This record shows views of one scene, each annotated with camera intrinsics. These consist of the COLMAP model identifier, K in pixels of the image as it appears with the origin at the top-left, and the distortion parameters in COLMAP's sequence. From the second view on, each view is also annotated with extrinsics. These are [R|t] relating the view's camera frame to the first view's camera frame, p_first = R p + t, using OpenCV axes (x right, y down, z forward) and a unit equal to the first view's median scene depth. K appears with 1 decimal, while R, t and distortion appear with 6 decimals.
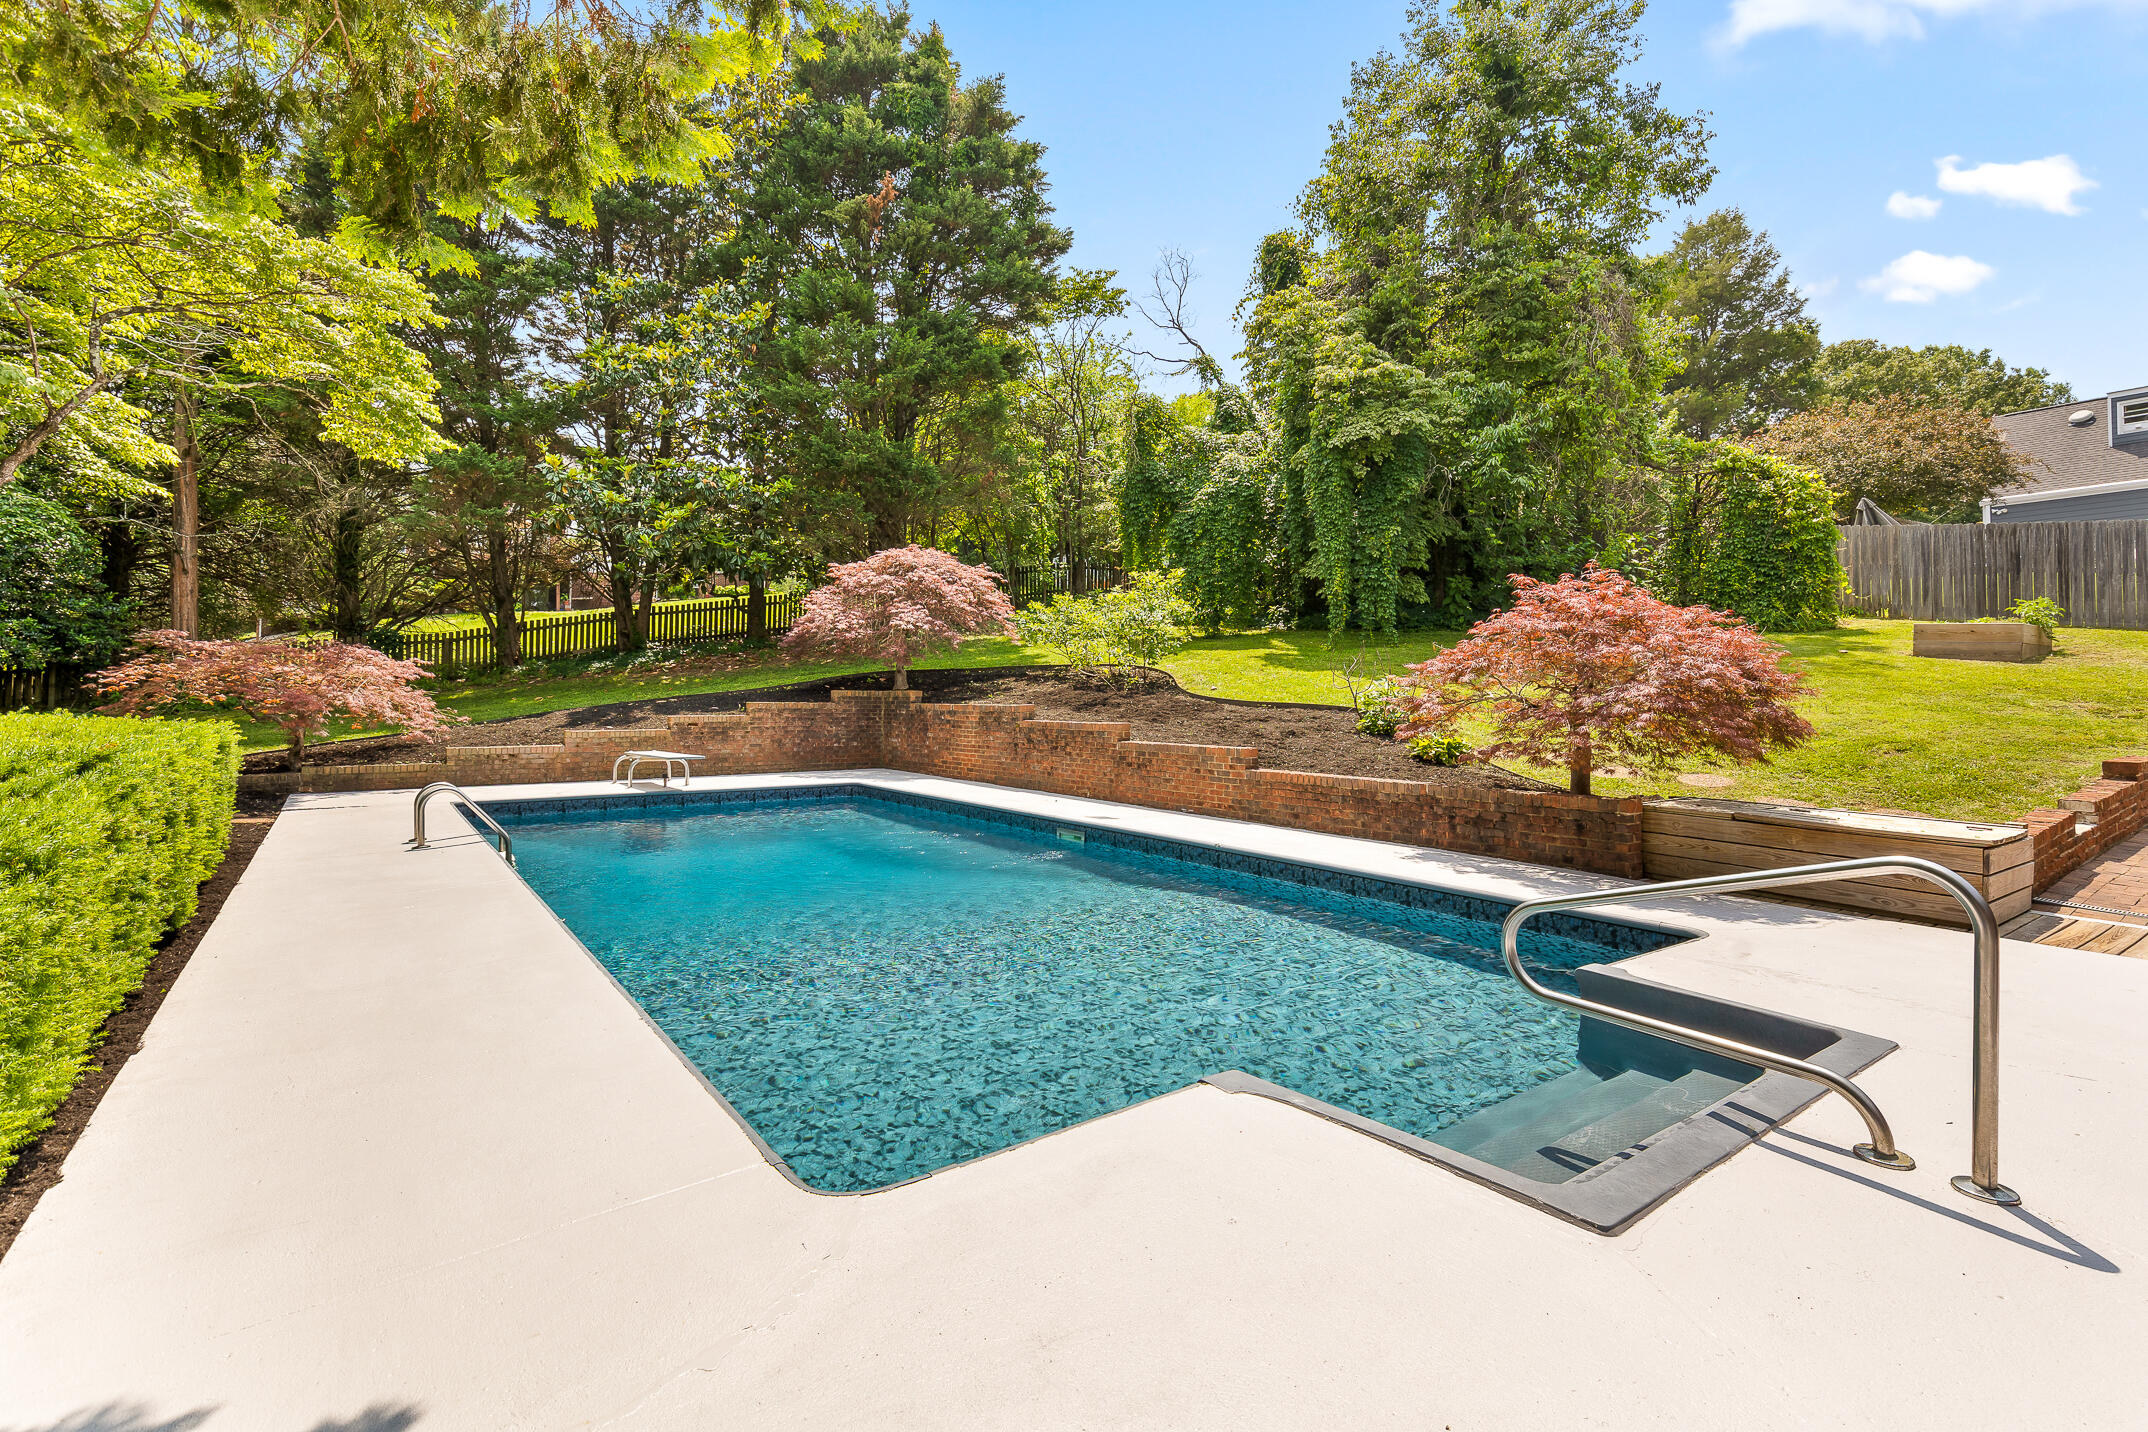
lens RADIAL K [[973.1, 0, 1036.1], [0, 973.1, 674.5], [0, 0, 1]] dist [-0.004469, -0.000326]
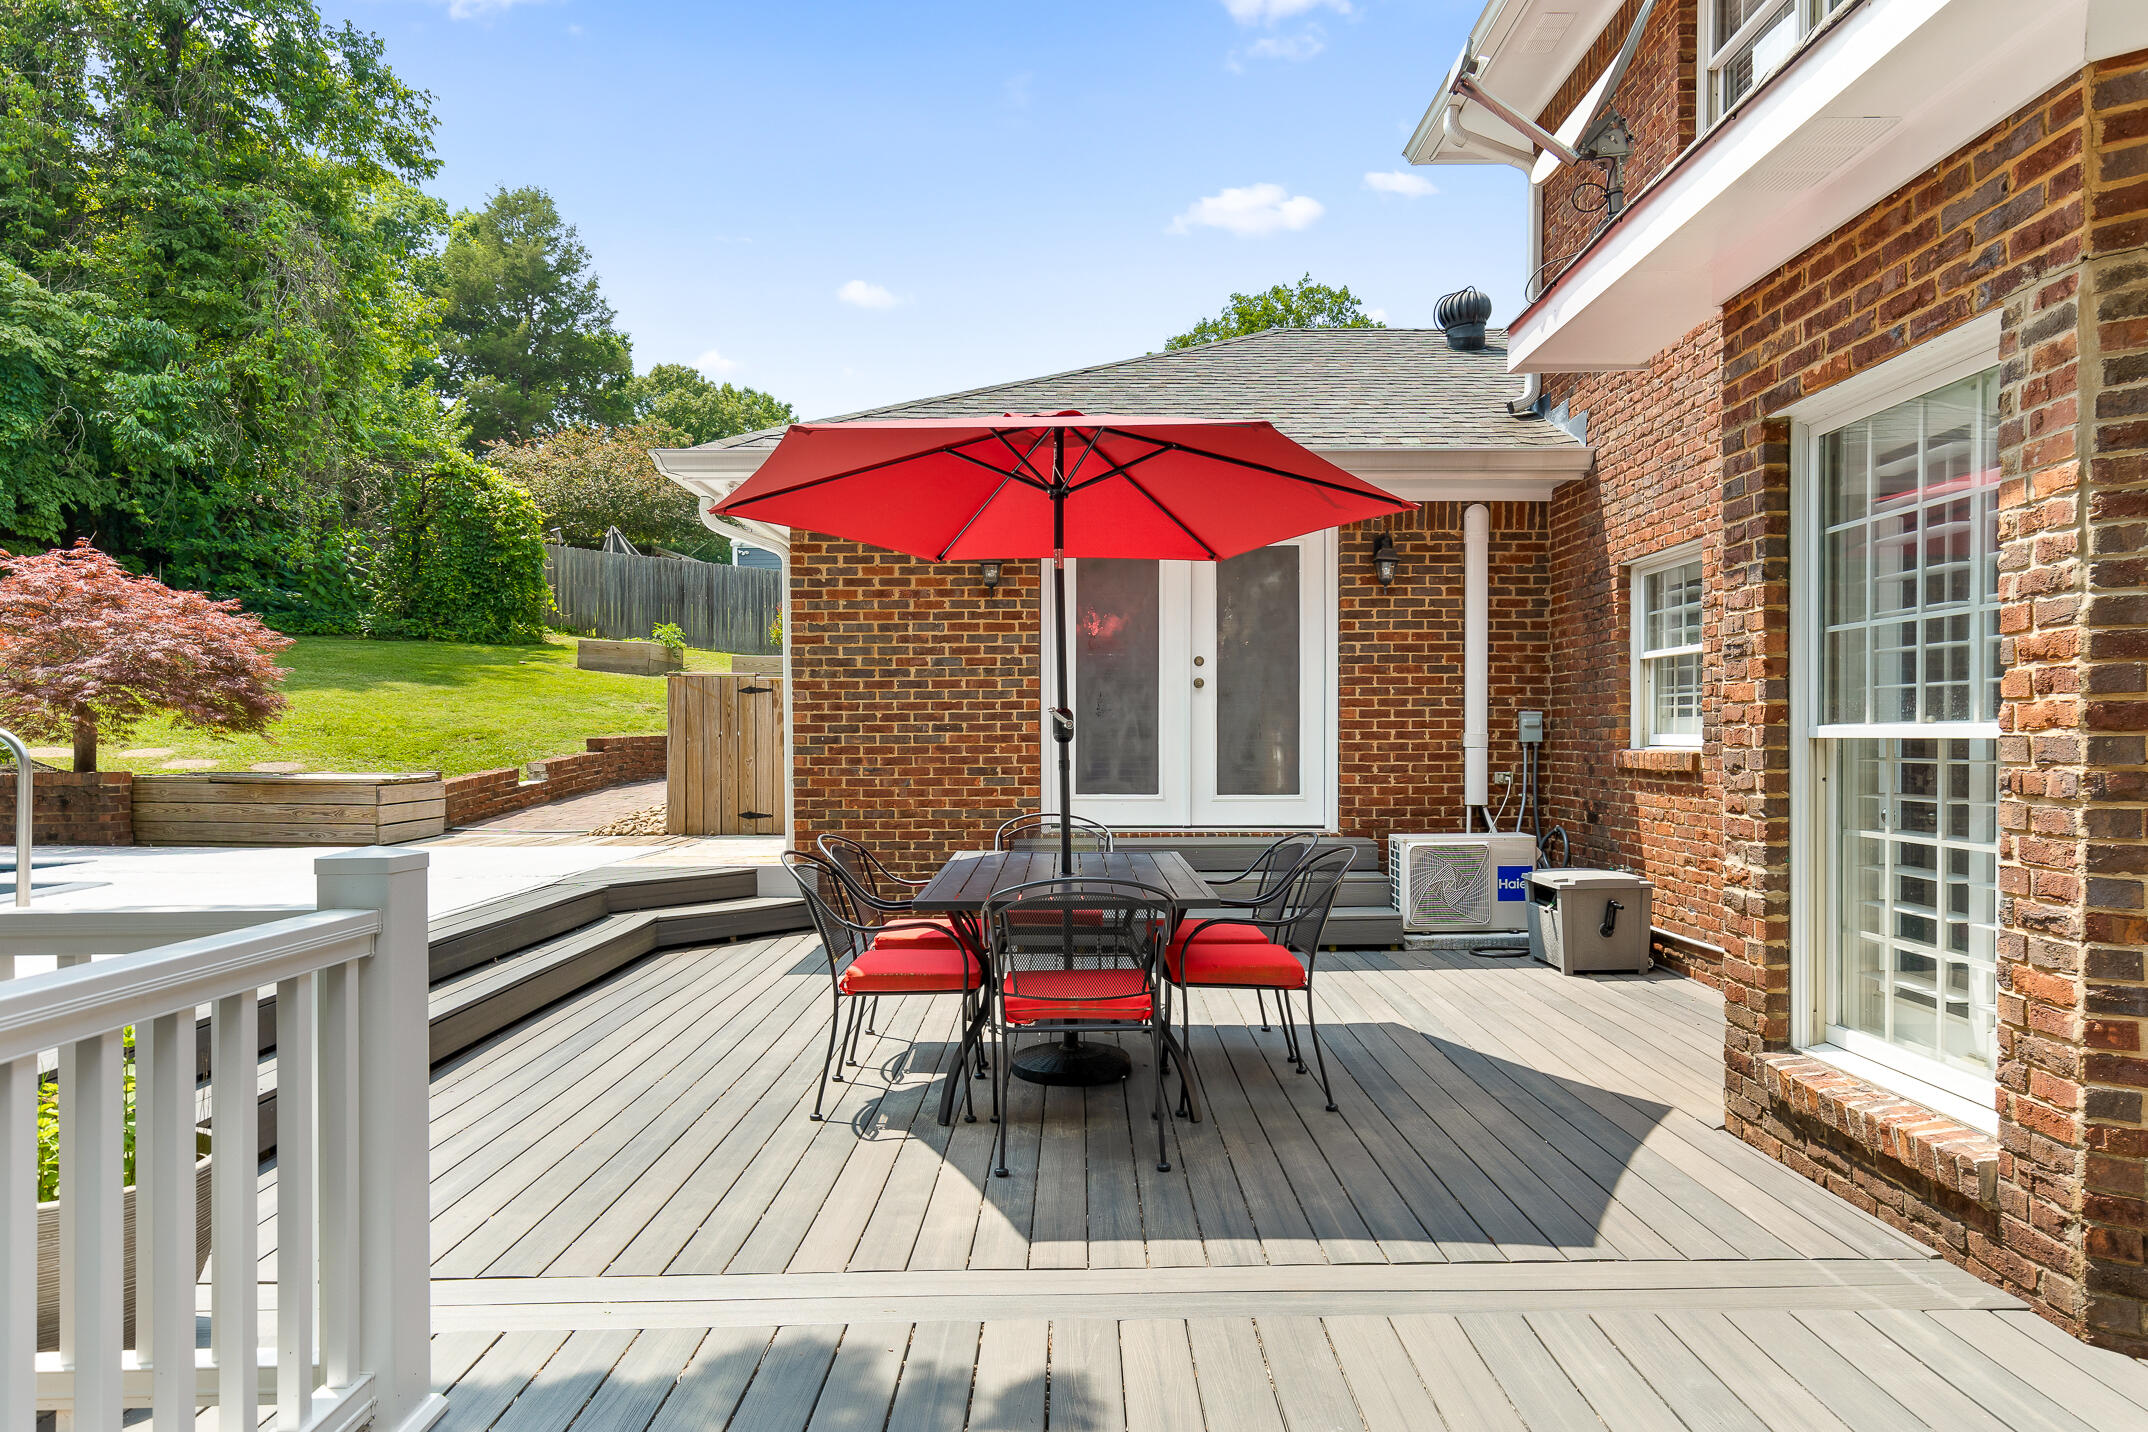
lens RADIAL K [[1270.8, 0, 1082.2], [0, 1270.8, 729.9], [0, 0, 1]] dist [0.034959, -0.004400]
pose [[0.571999, -0.005381, 0.820237, 0.026294], [-0.007652, 0.999900, 0.011896, 0.024217], [-0.820219, -0.013081, 0.571901, -0.261613]]
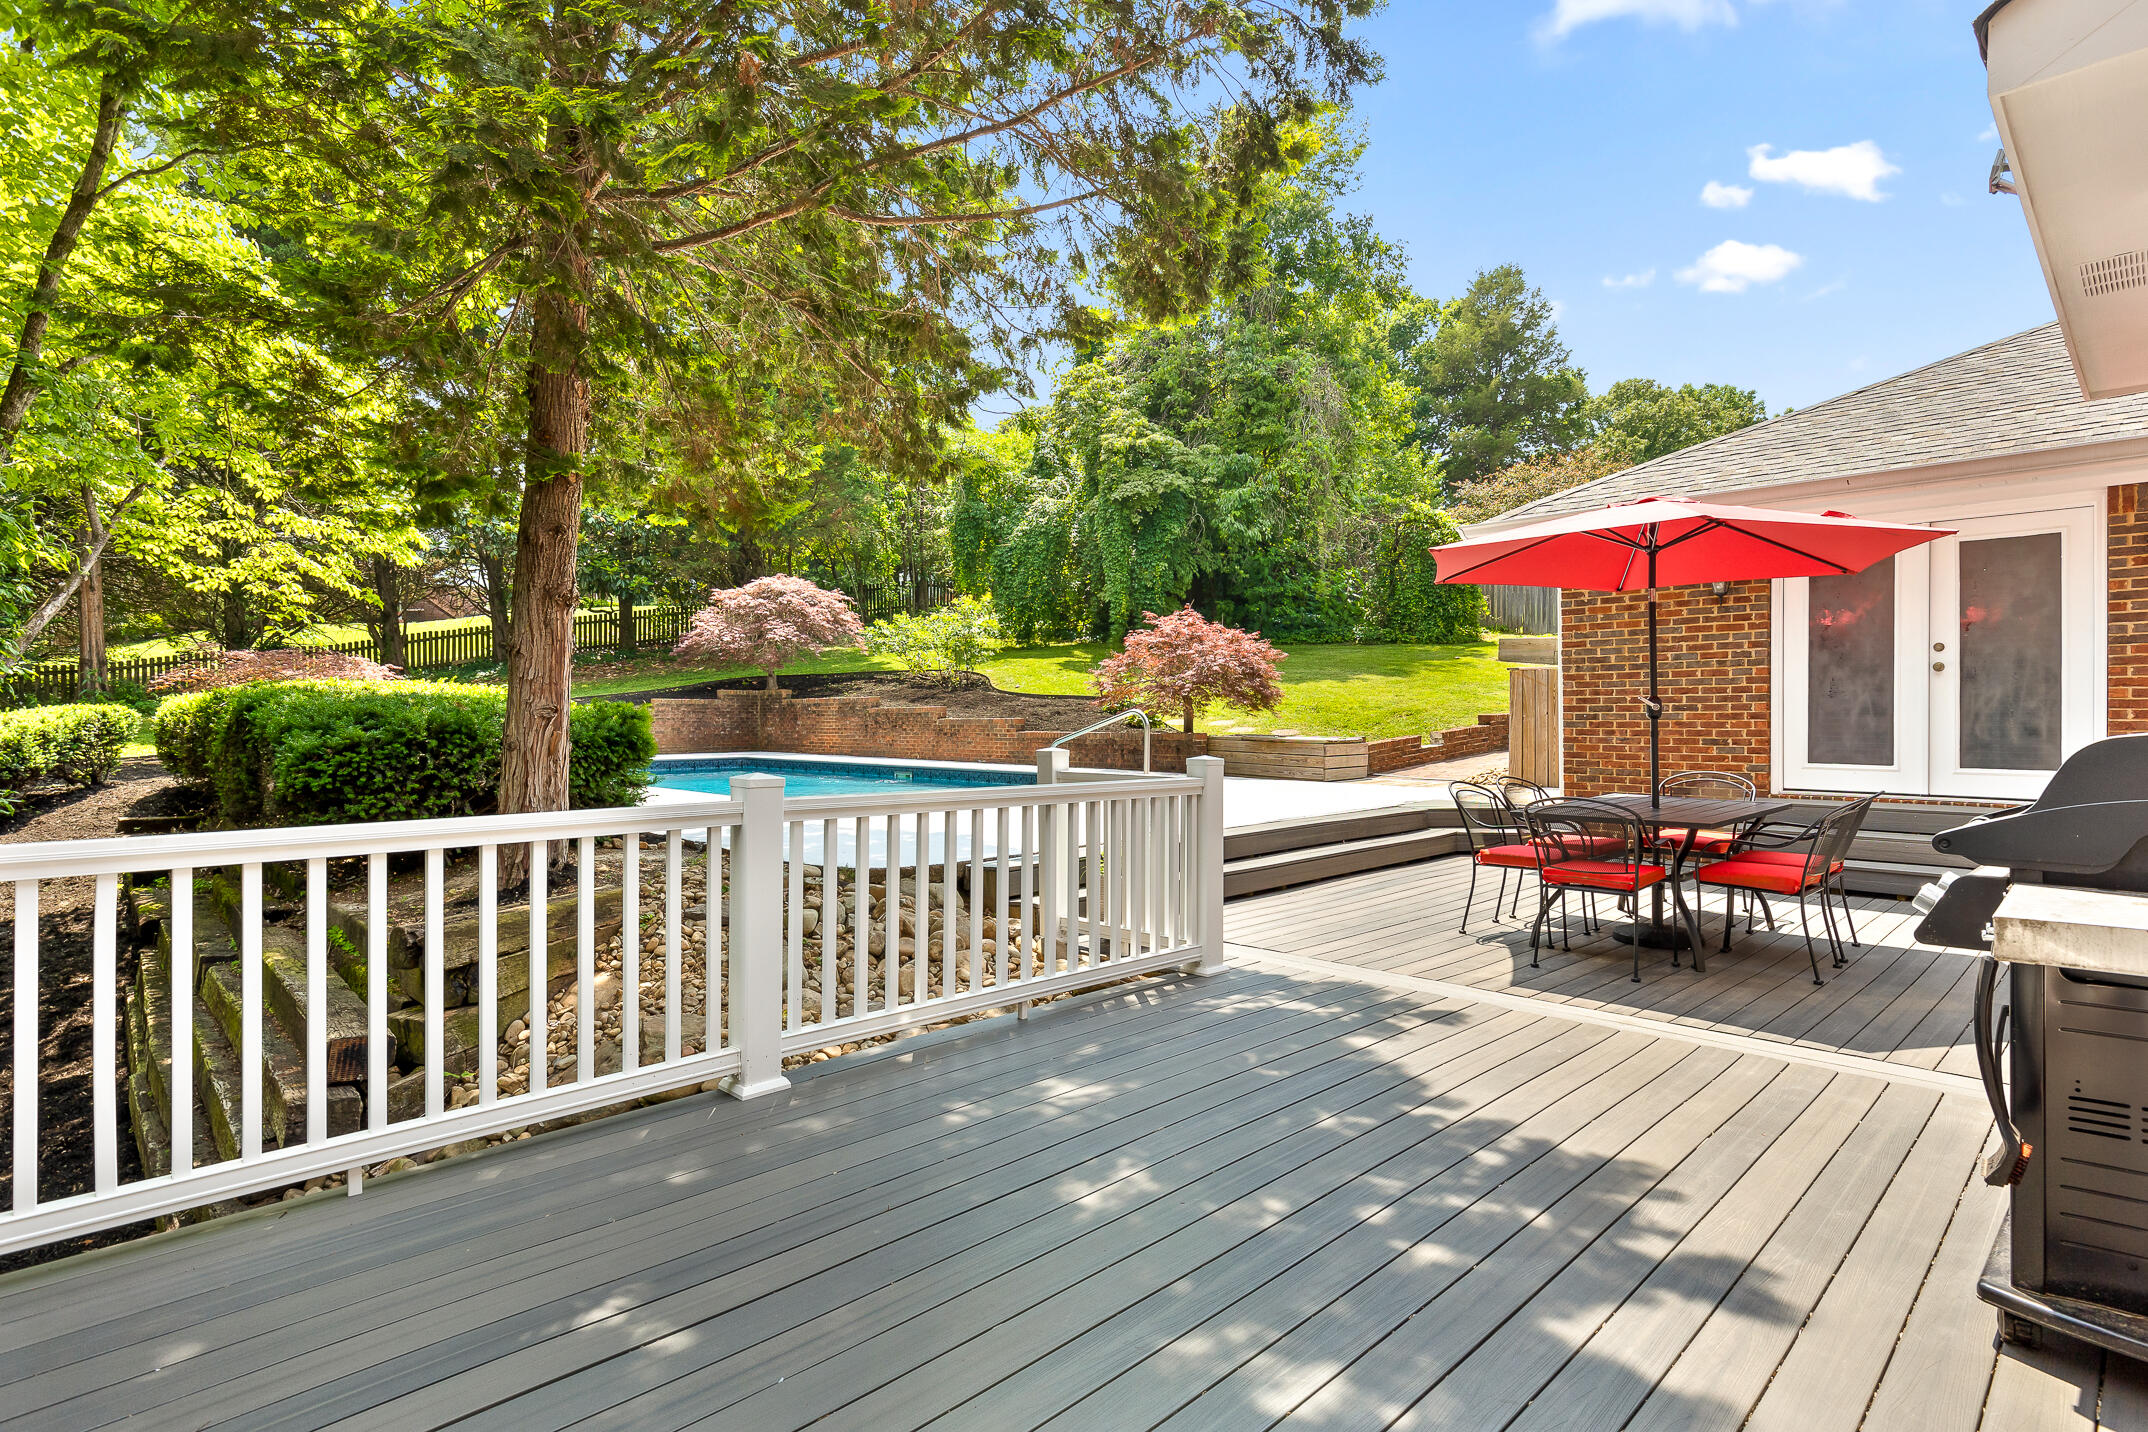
lens RADIAL K [[1118.8, 0, 1074.0], [0, 1118.8, 720.0], [0, 0, 1]] dist [-0.007752, -0.000021]
pose [[0.986076, -0.010695, 0.165950, 0.004767], [0.006737, 0.999680, 0.024395, 0.019998], [-0.166158, -0.022937, 0.985832, -0.445008]]
